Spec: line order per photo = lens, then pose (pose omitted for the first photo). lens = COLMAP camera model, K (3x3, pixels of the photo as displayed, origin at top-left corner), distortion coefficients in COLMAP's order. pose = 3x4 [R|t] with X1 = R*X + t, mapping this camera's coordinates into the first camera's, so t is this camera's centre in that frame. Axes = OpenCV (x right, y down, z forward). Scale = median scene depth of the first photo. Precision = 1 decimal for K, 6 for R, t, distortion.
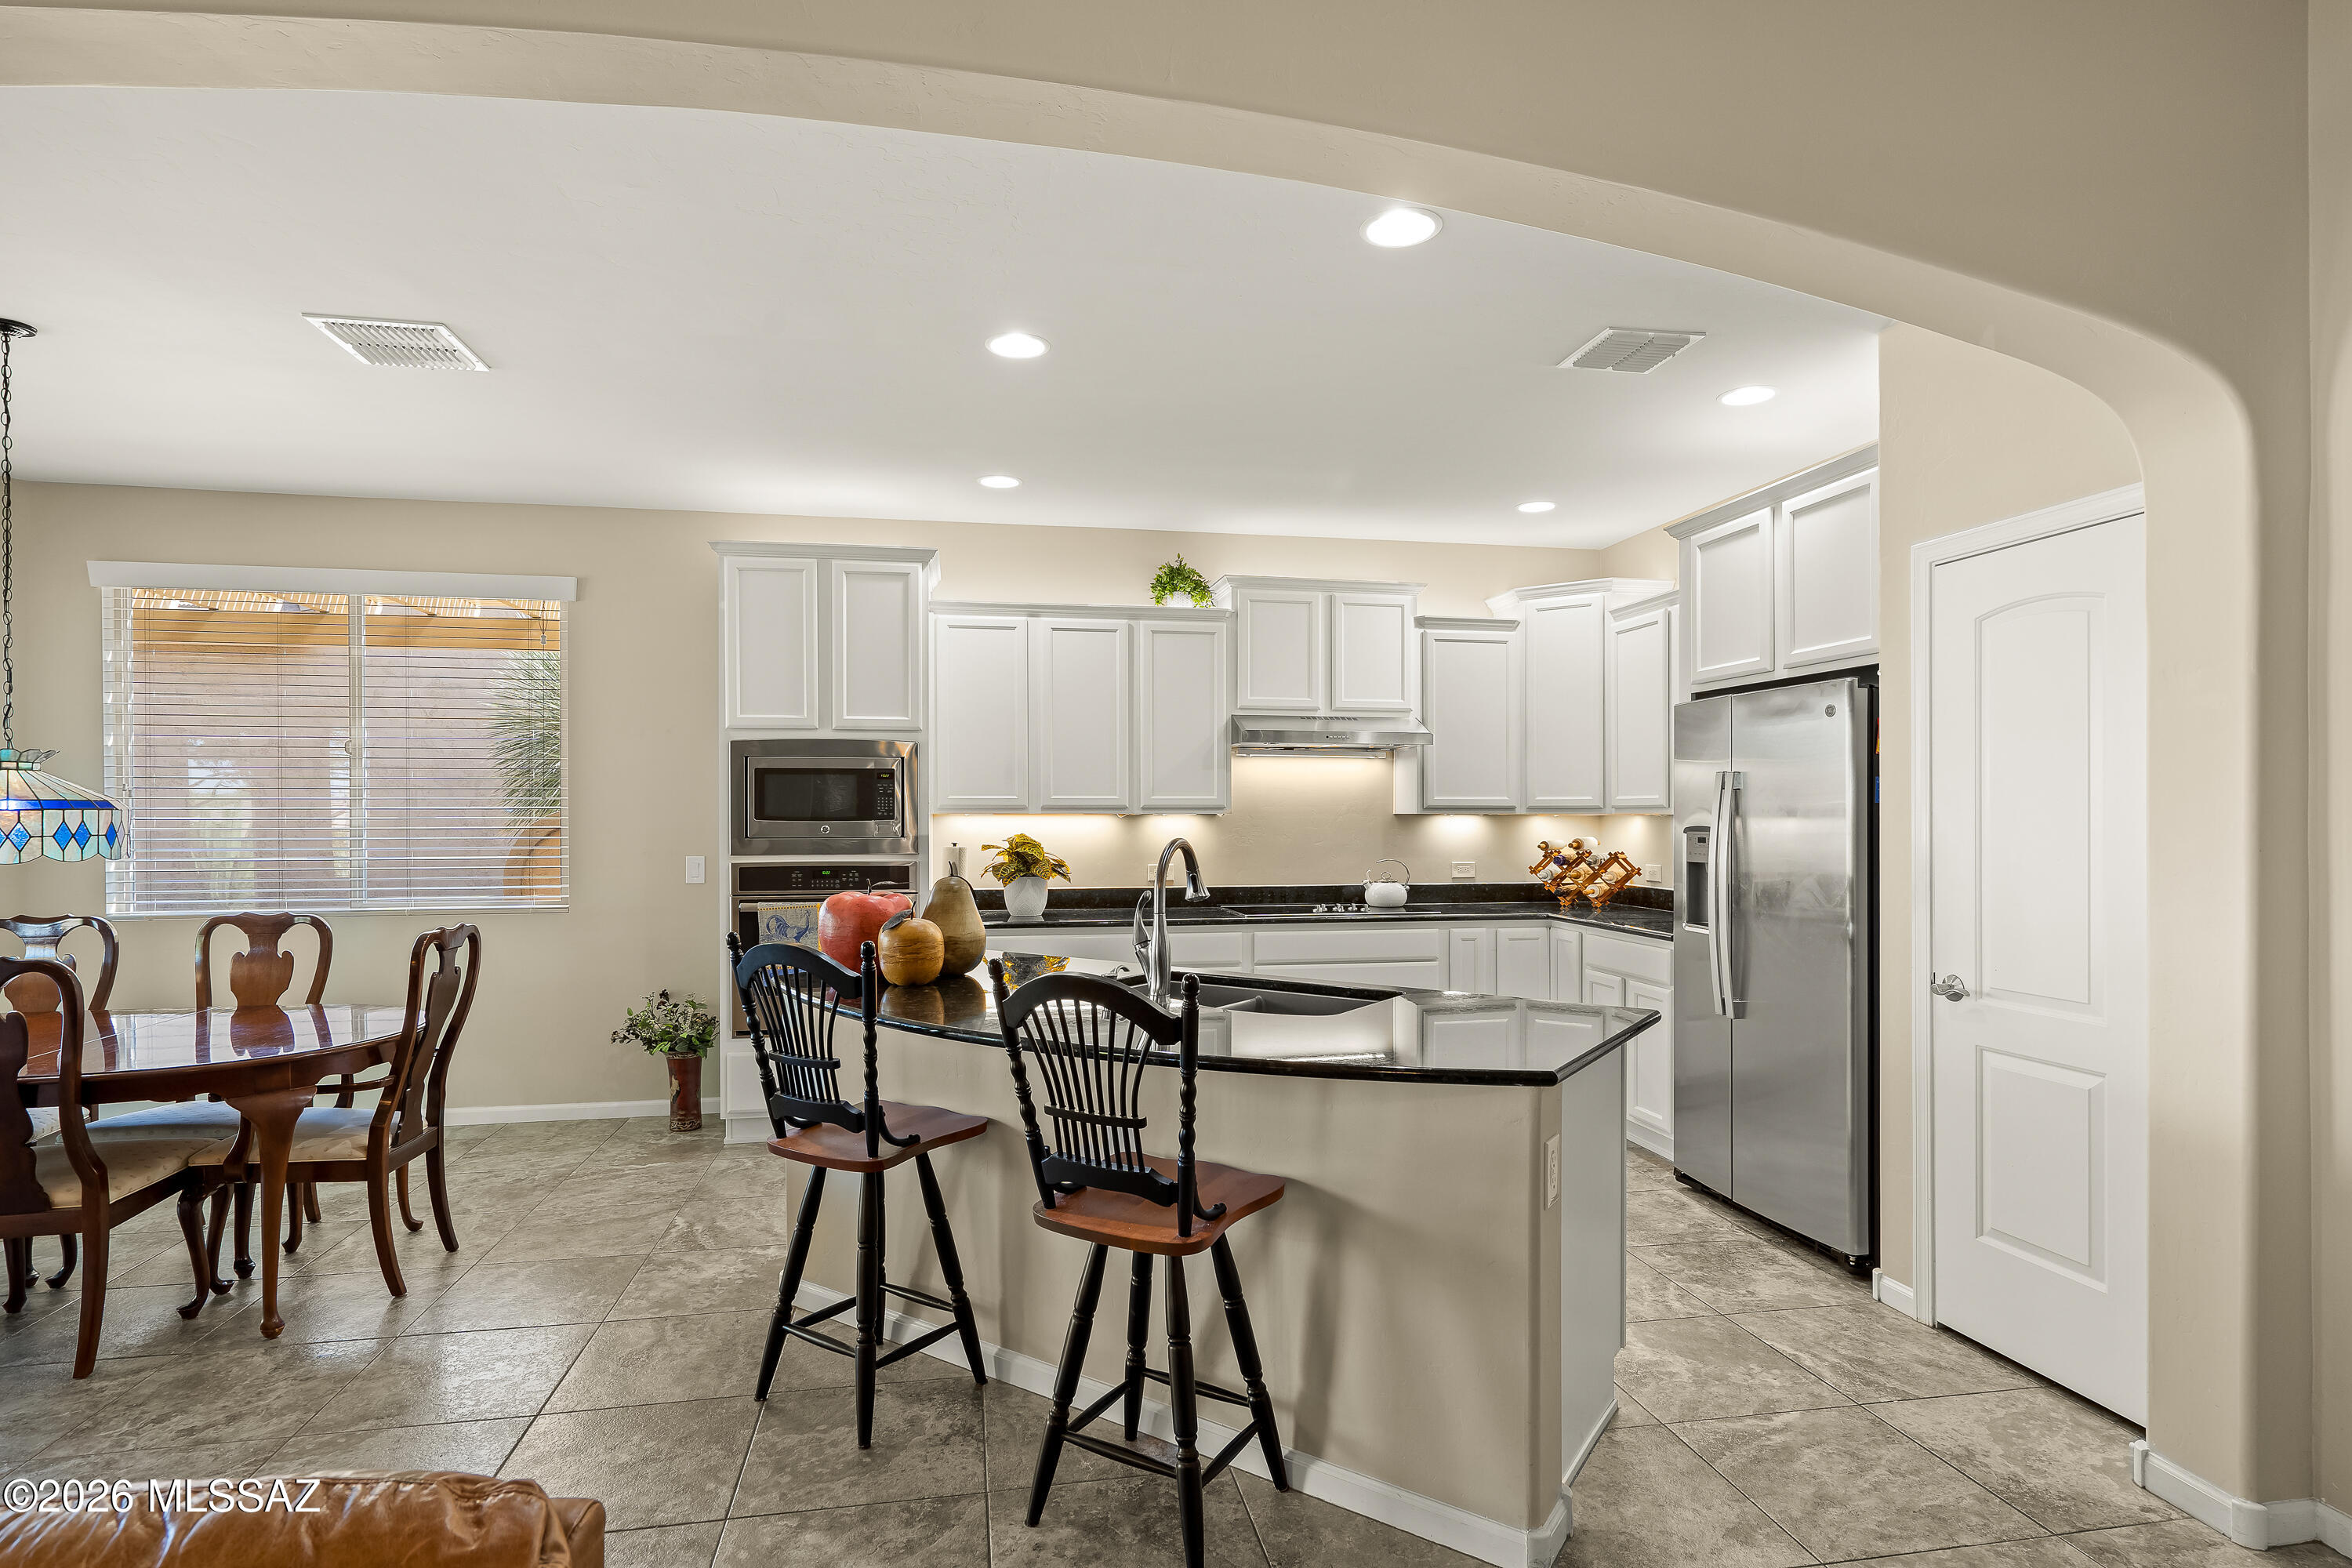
lens RADIAL K [[1209.6, 0, 1185.4], [0, 1209.6, 804.1], [0, 0, 1]] dist [0.007276, -0.001025]
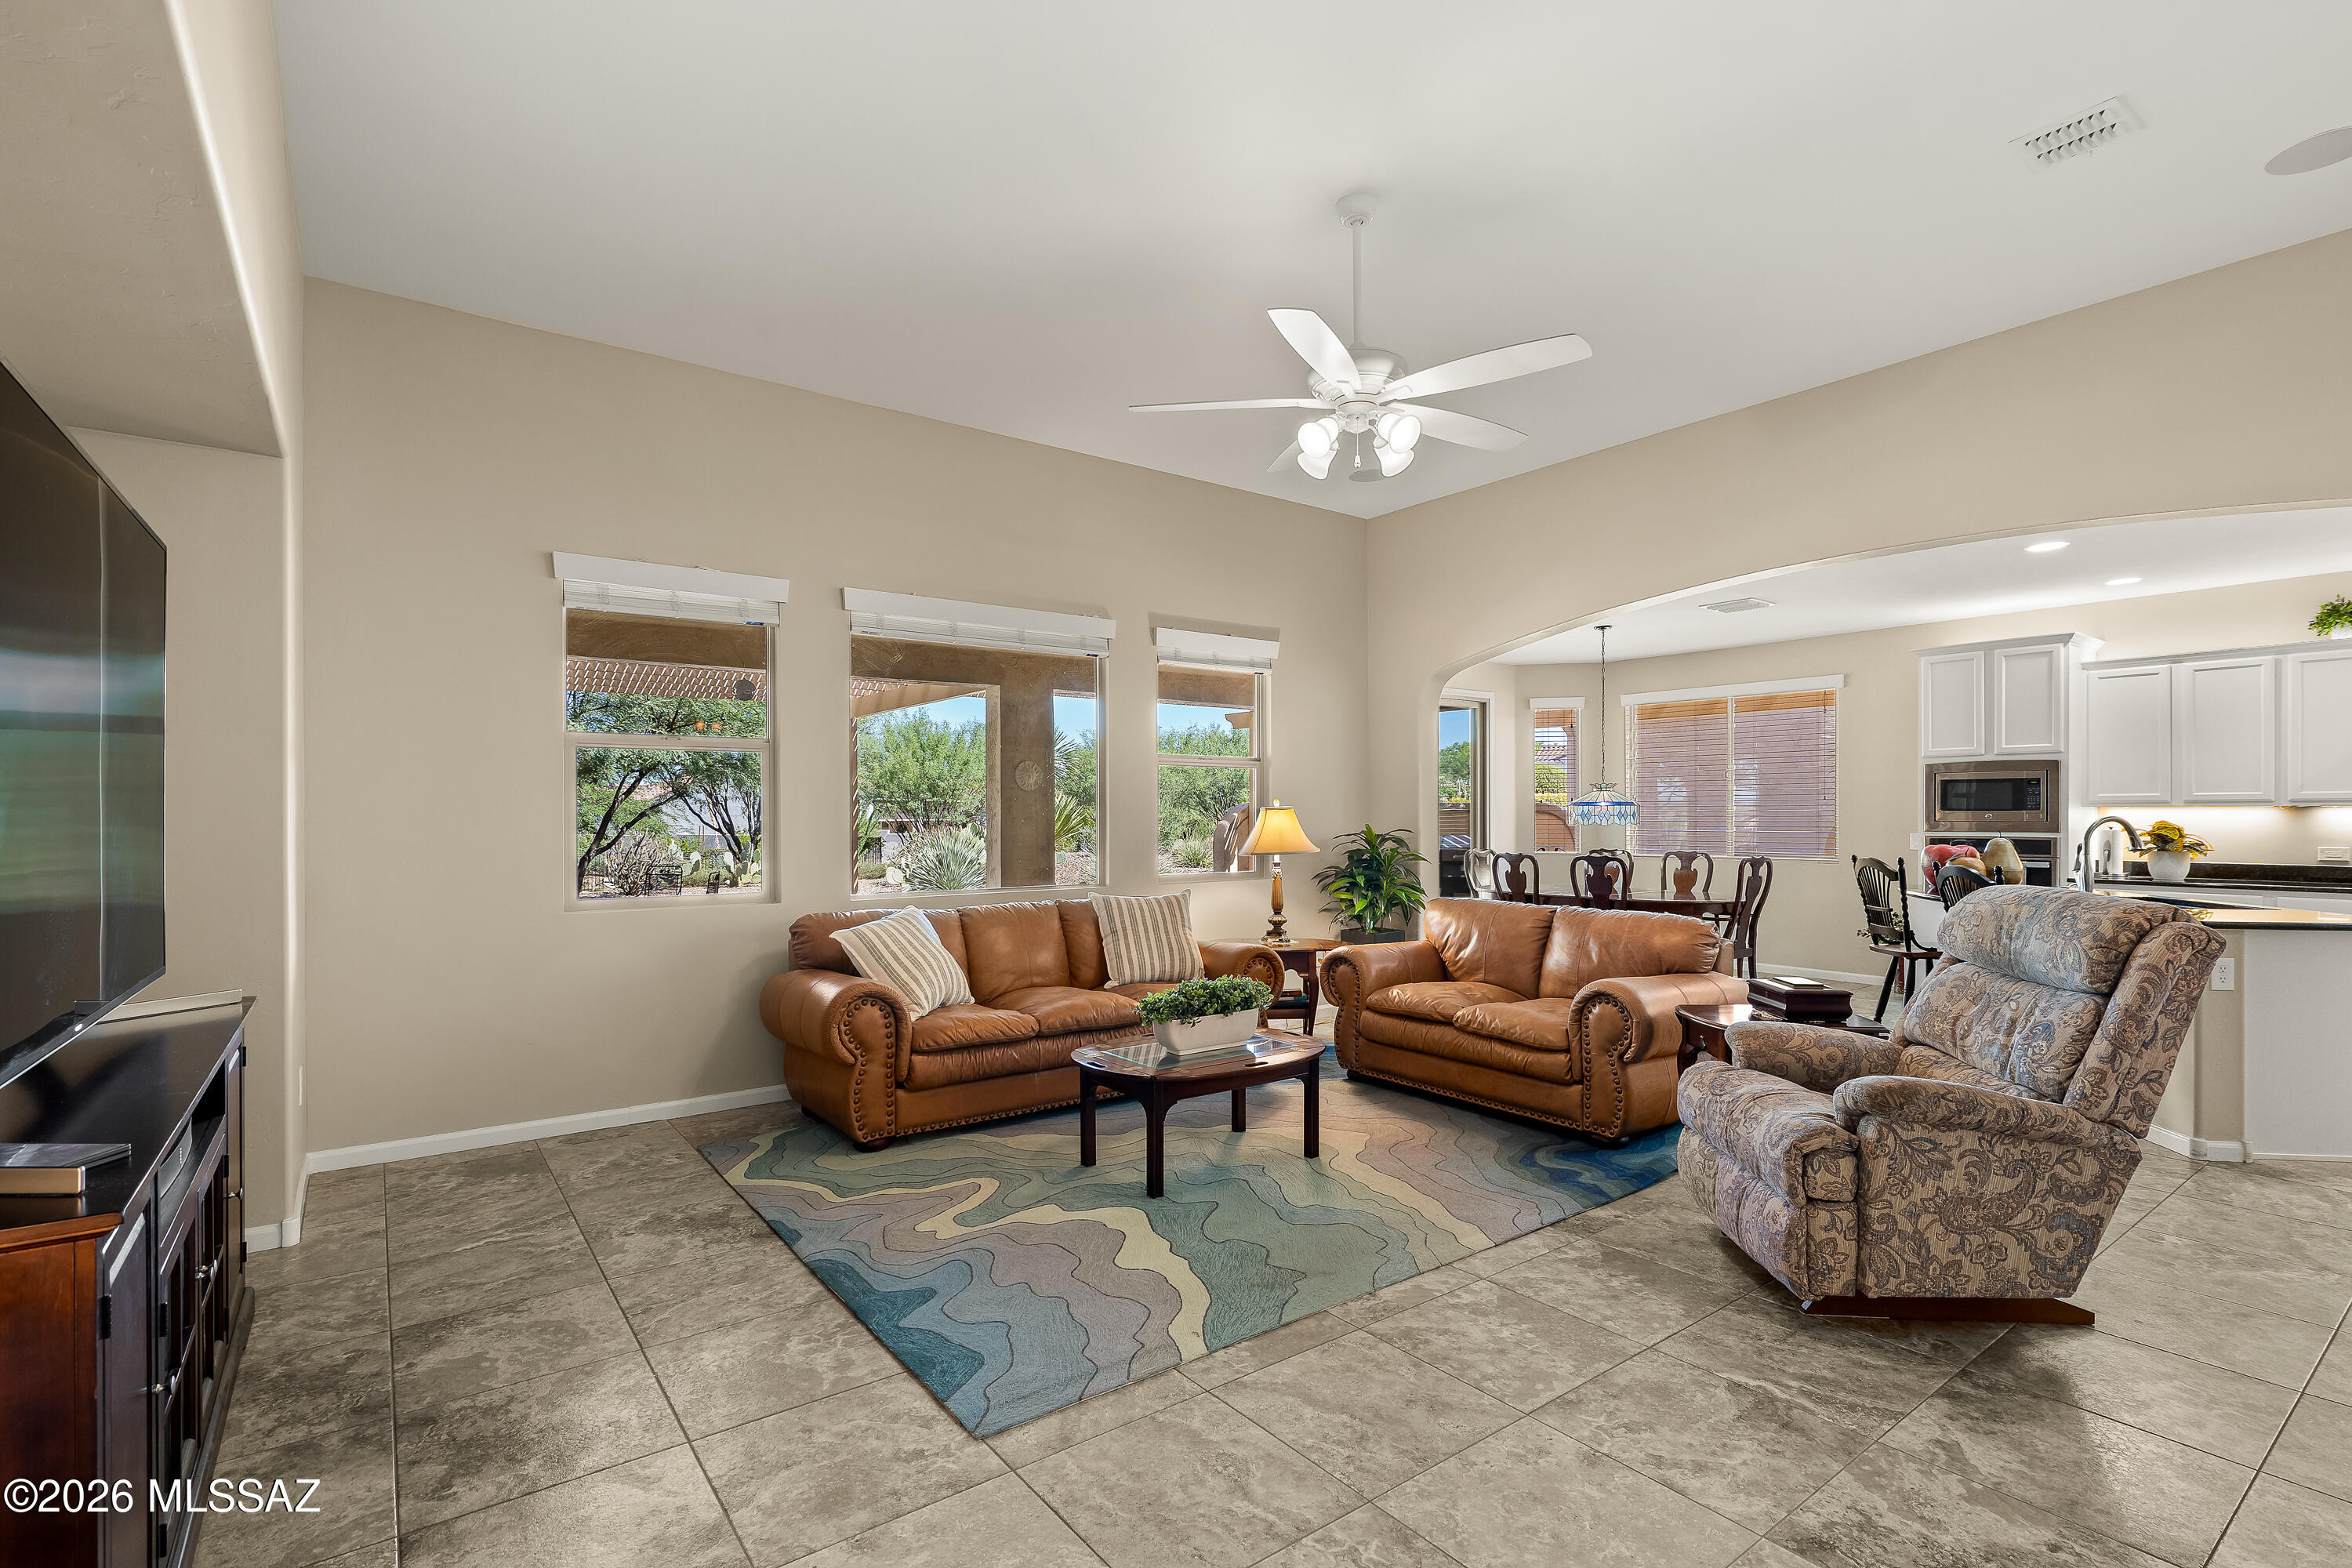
lens RADIAL K [[1082.7, 0, 1165.7], [0, 1082.7, 818.3], [0, 0, 1]] dist [-0.001302, -0.000199]
pose [[0.443218, 0.004422, -0.896403, 0.514026], [0.005830, 0.999952, 0.007815, 0.005232], [0.896395, -0.008690, 0.443171, -0.634528]]
